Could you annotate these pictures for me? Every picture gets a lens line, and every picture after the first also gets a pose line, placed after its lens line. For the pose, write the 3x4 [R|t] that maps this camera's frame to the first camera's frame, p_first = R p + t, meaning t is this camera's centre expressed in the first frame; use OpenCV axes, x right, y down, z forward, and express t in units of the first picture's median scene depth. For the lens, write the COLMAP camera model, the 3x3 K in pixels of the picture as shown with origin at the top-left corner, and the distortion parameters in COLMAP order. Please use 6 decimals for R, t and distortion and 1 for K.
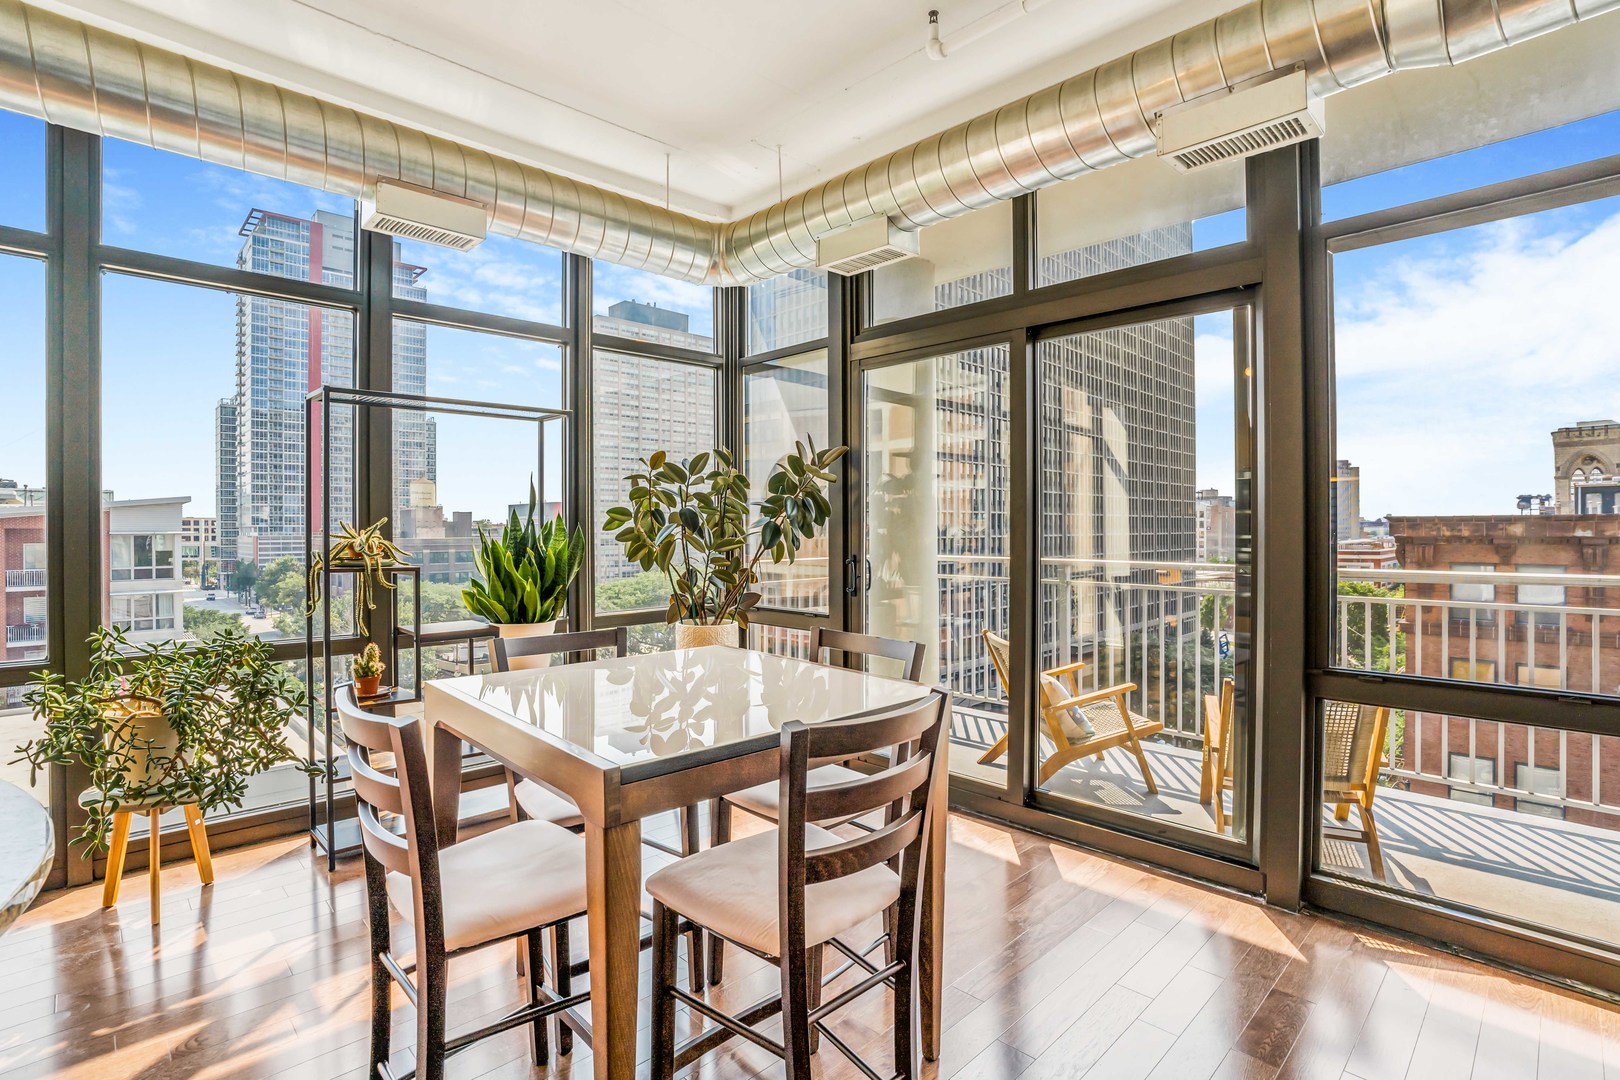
lens RADIAL K [[759.7, 0, 811.2], [0, 759.7, 556.1], [0, 0, 1]] dist [-0.060268, 0.000690]
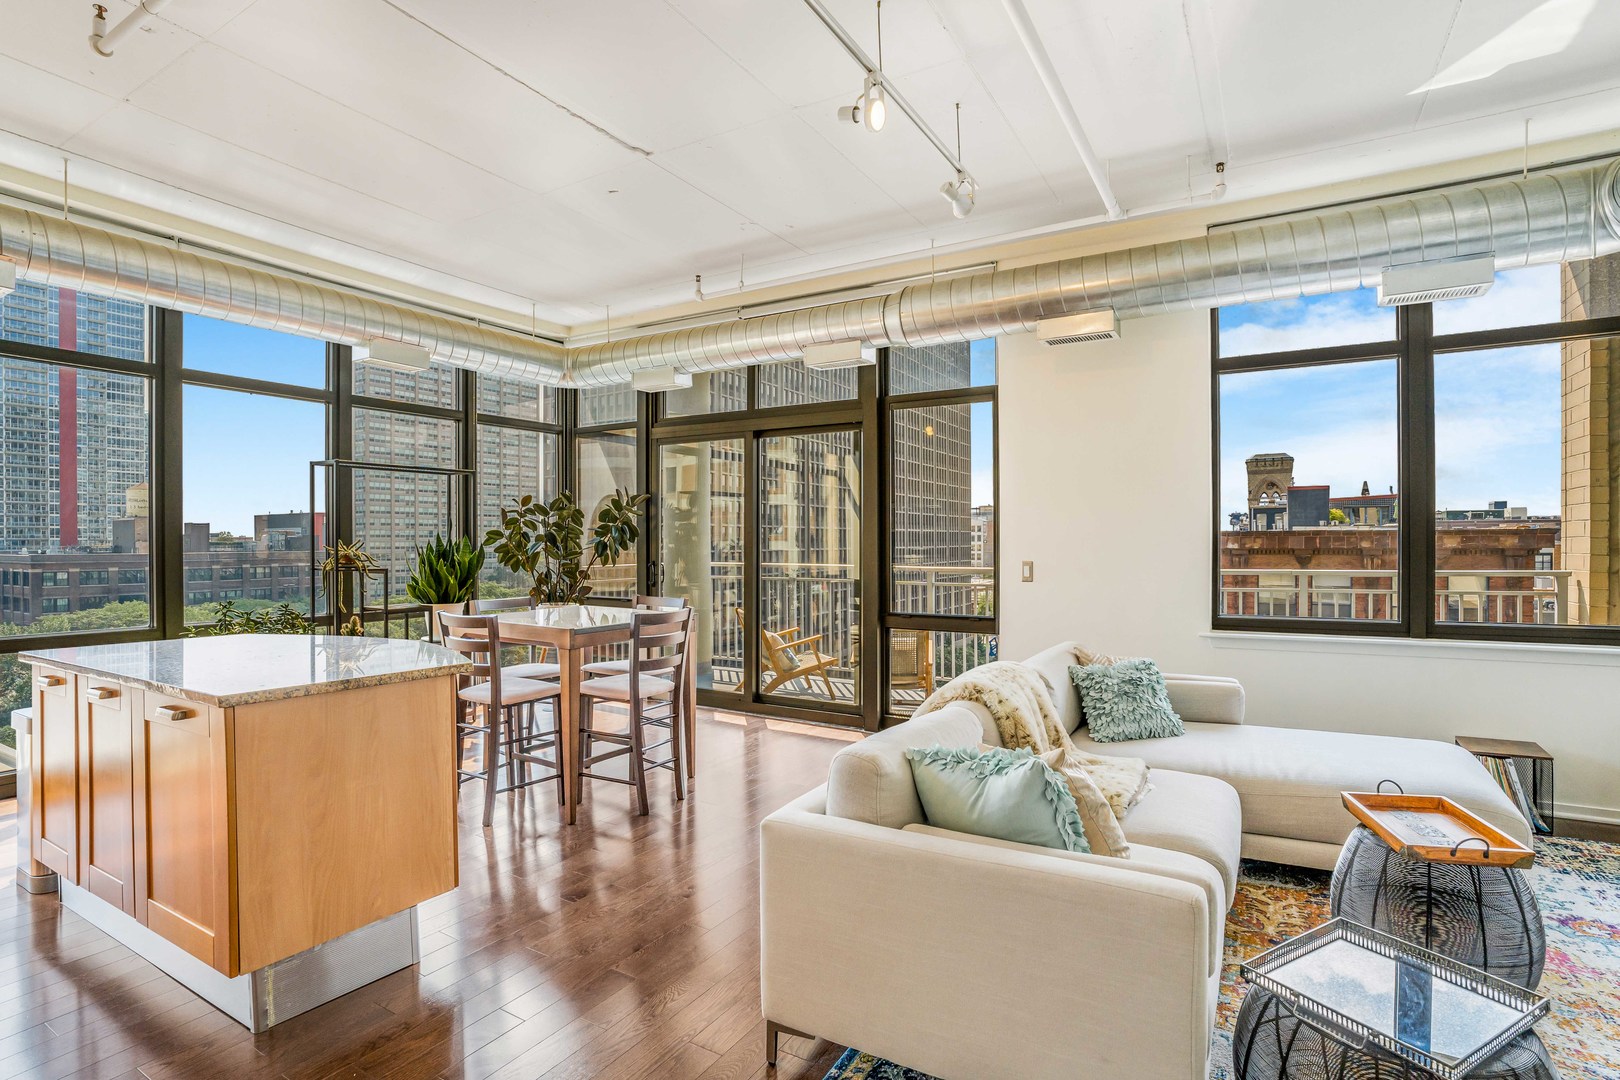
lens RADIAL K [[766.2, 0, 815.8], [0, 766.2, 566.8], [0, 0, 1]] dist [-0.066546, 0.019585]
pose [[0.964075, -0.007393, 0.265528, -0.038110], [0.008411, 0.999961, -0.002698, 0.016795], [-0.265498, 0.004835, 0.964099, -0.593596]]
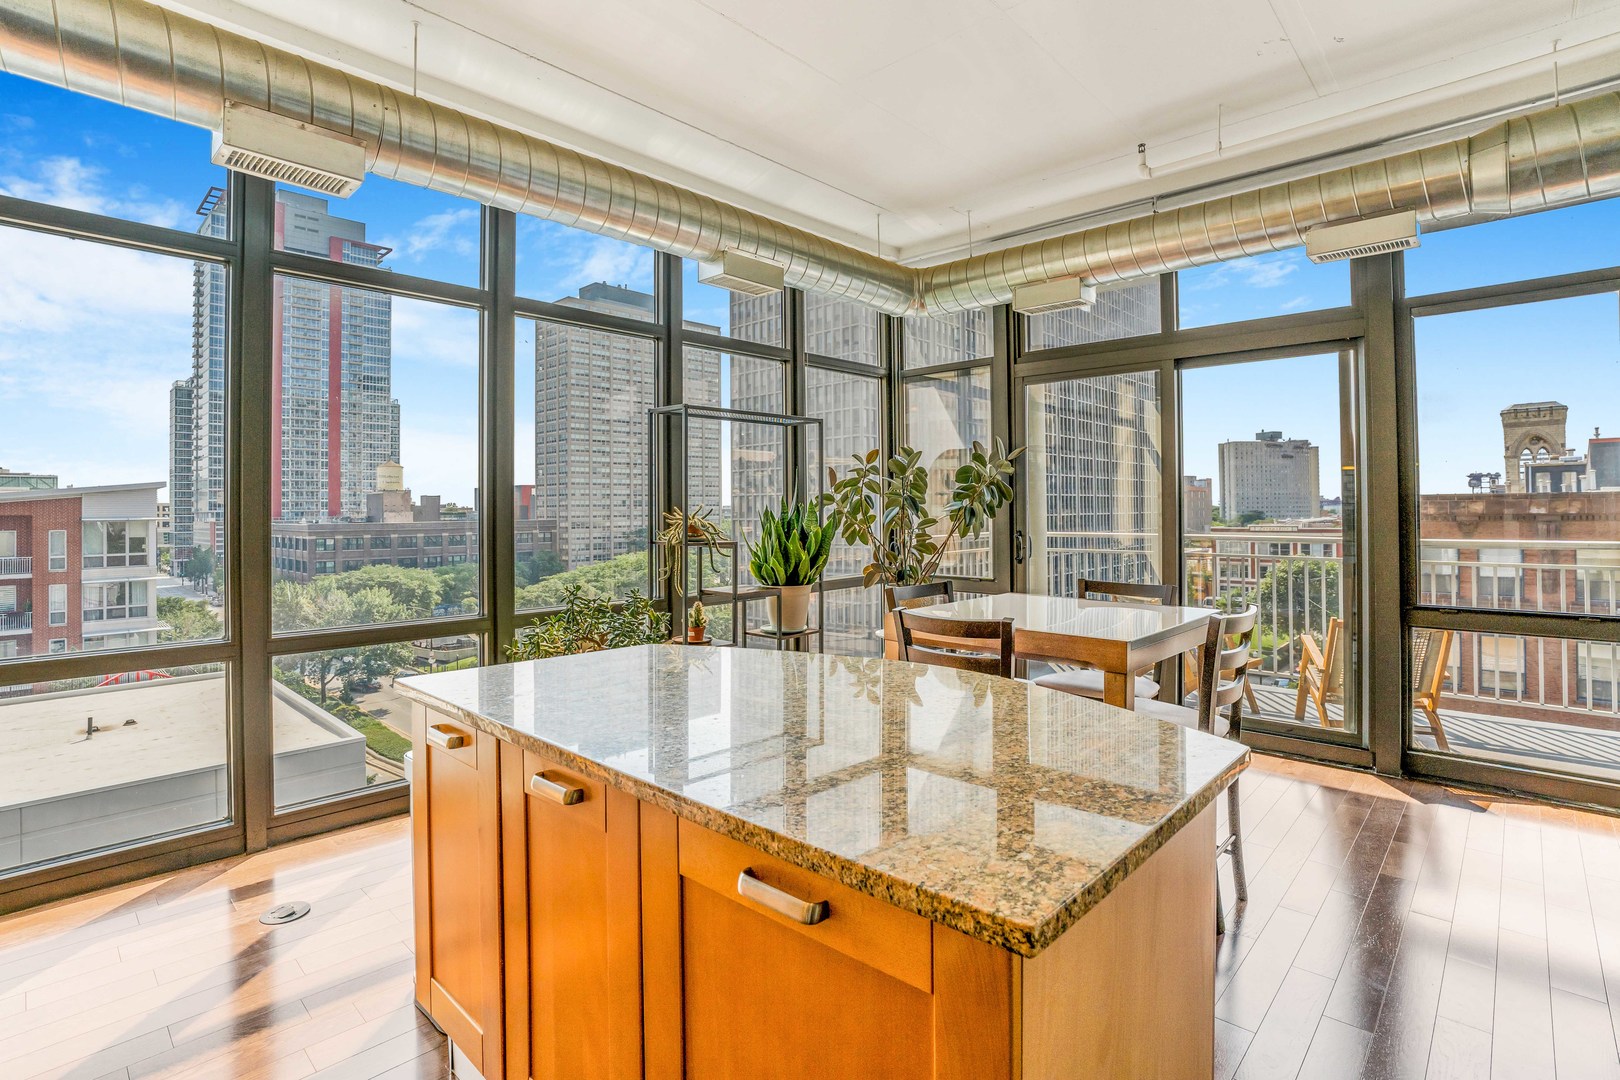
lens RADIAL K [[763.8, 0, 810.0], [0, 763.8, 540.0], [0, 0, 1]] dist [-0.063872, -0.000196]
pose [[0.999109, -0.007928, 0.041446, -0.318689], [0.007801, 0.999964, 0.003235, 0.006193], [-0.041471, -0.002909, 0.999135, -0.238765]]
